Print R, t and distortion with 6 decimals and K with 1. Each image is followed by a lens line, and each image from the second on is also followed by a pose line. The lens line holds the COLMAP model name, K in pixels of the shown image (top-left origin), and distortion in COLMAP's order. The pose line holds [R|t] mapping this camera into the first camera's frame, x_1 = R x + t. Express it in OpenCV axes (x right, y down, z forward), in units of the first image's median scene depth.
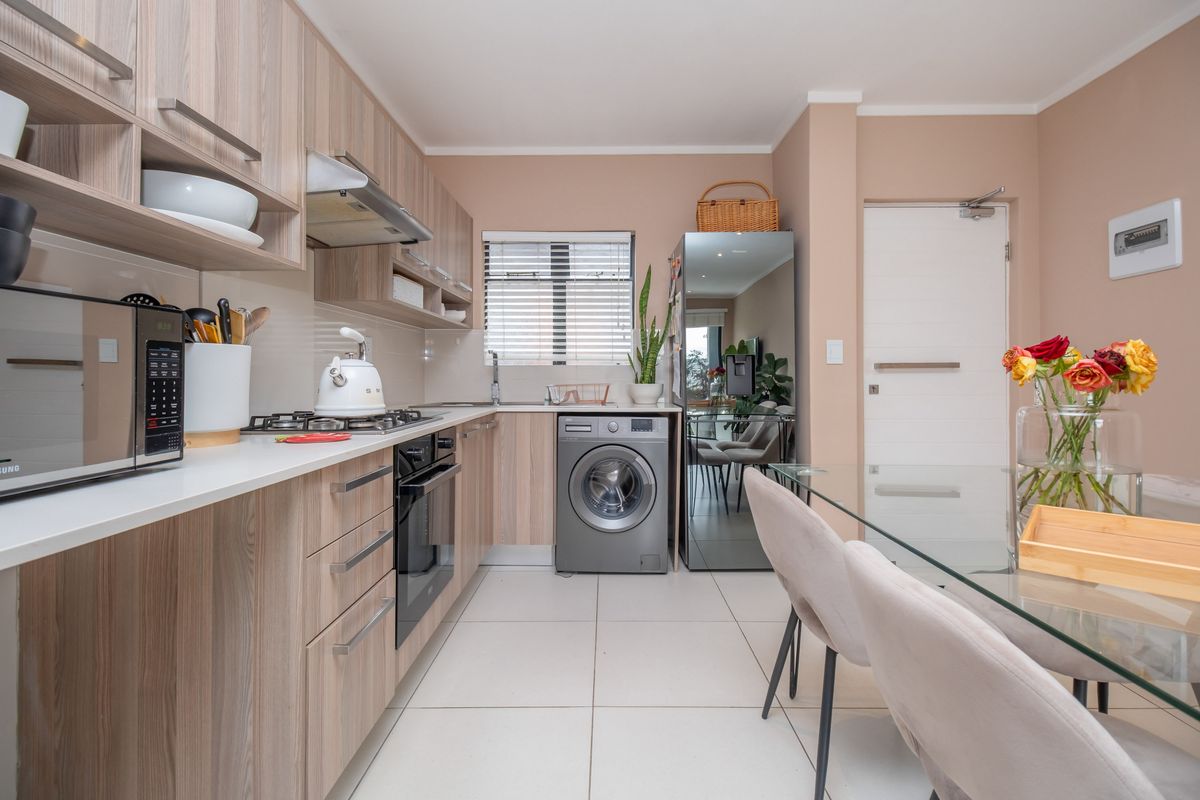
lens RADIAL K [[533.9, 0, 602.9], [0, 533.9, 378.0], [0, 0, 1]] dist [-0.000890, -0.000105]
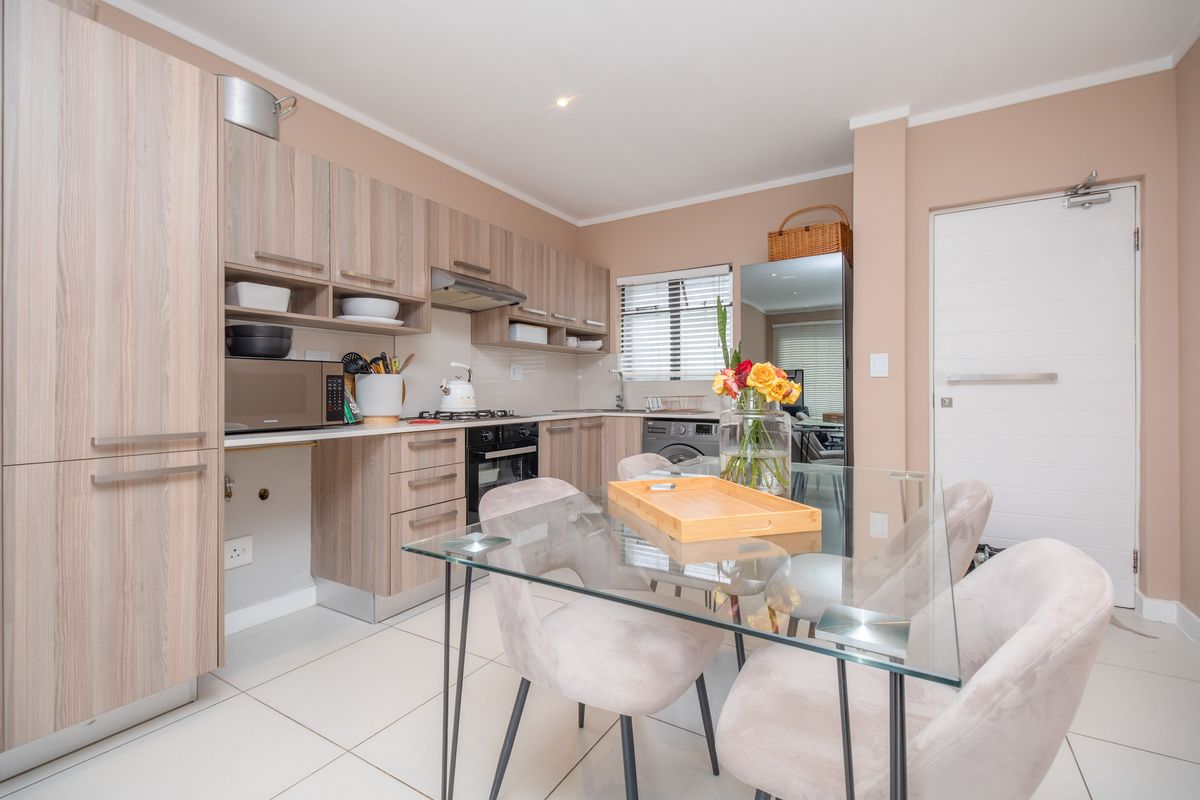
lens RADIAL K [[520.2, 0, 600.0], [0, 520.2, 400.0], [0, 0, 1]] dist [-0.016237, -0.000127]
pose [[0.853156, 0.009360, -0.521572, 0.459928], [-0.000675, 0.999858, 0.016838, 0.001167], [0.521655, -0.014013, 0.853041, -0.122146]]
